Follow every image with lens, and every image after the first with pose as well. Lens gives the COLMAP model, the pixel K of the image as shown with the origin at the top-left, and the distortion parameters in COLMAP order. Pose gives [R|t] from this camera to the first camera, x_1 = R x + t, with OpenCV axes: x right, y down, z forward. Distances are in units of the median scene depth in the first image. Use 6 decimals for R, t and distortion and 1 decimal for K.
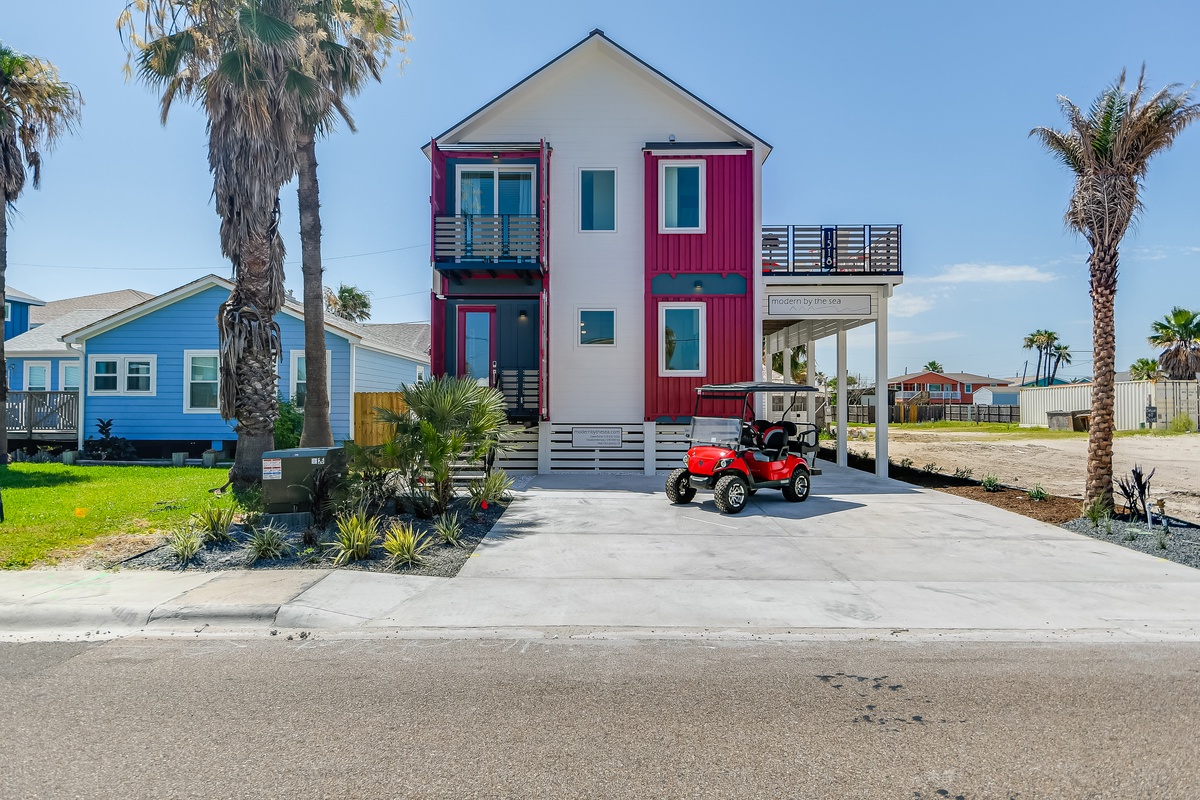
lens RADIAL K [[714.9, 0, 600.0], [0, 714.9, 400.0], [0, 0, 1]] dist [0.000265, 0.000260]
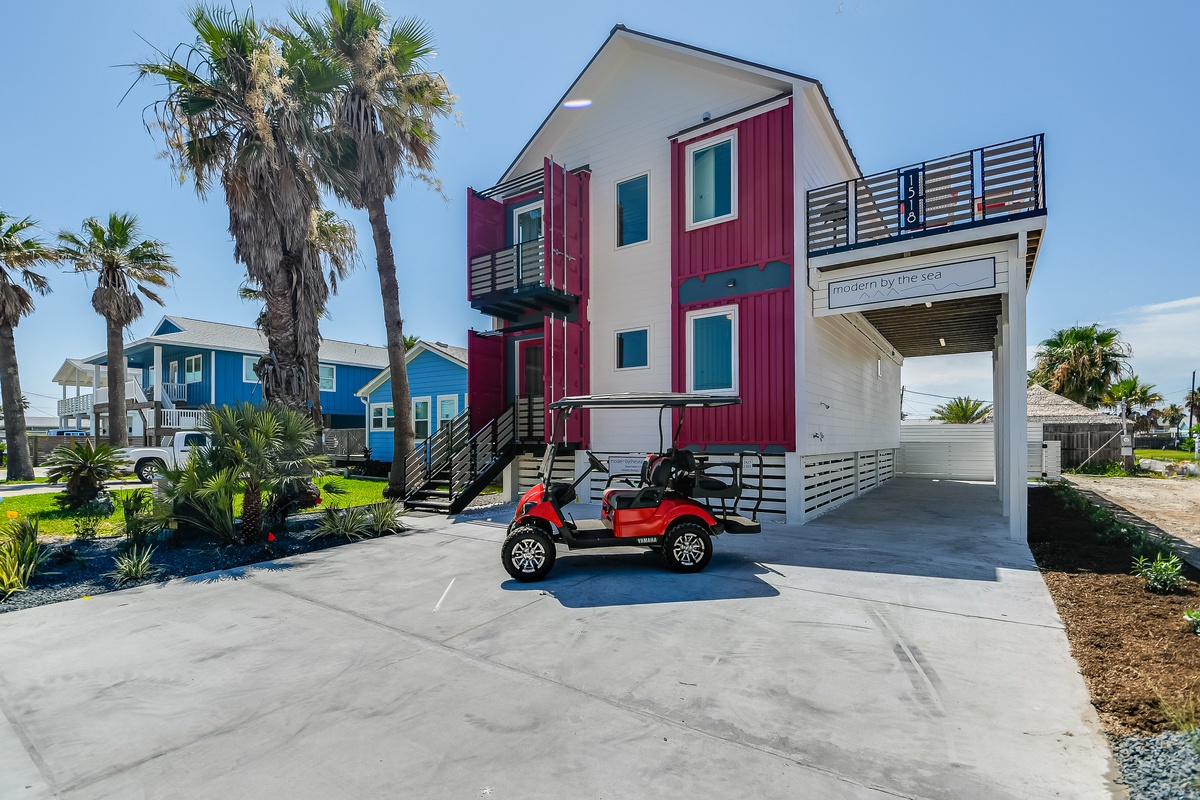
lens RADIAL K [[543.3, 0, 599.0], [0, 543.3, 441.7], [0, 0, 1]] dist [-0.020104, -0.000946]
pose [[0.826120, -0.003668, -0.563482, 0.360925], [0.010018, 0.999916, 0.008179, 0.012040], [0.563405, -0.012402, 0.826088, 0.404377]]
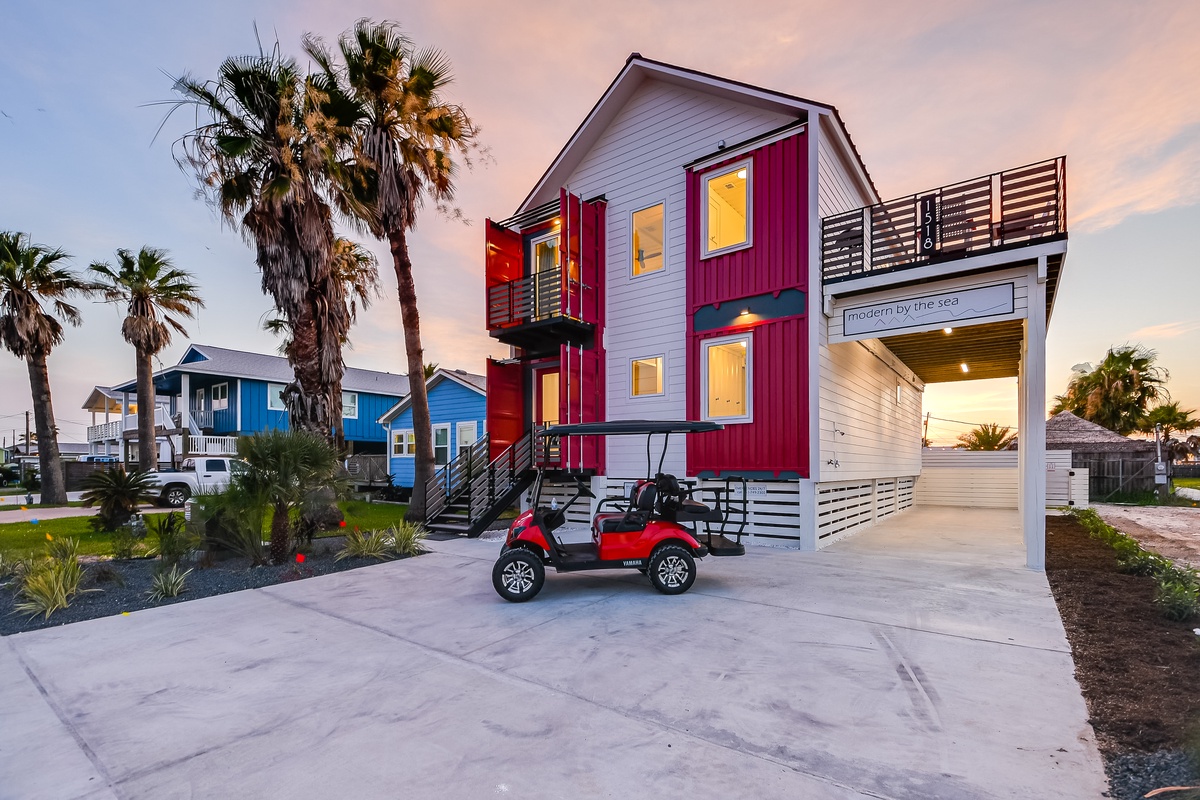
lens RADIAL K [[545.2, 0, 599.5], [0, 545.2, 470.7], [0, 0, 1]] dist [-0.011464, 0.000100]
pose [[0.807316, 0.000408, -0.590119, 0.370921], [0.007866, 0.999903, 0.011452, 0.013014], [0.590067, -0.013887, 0.807235, 0.395516]]
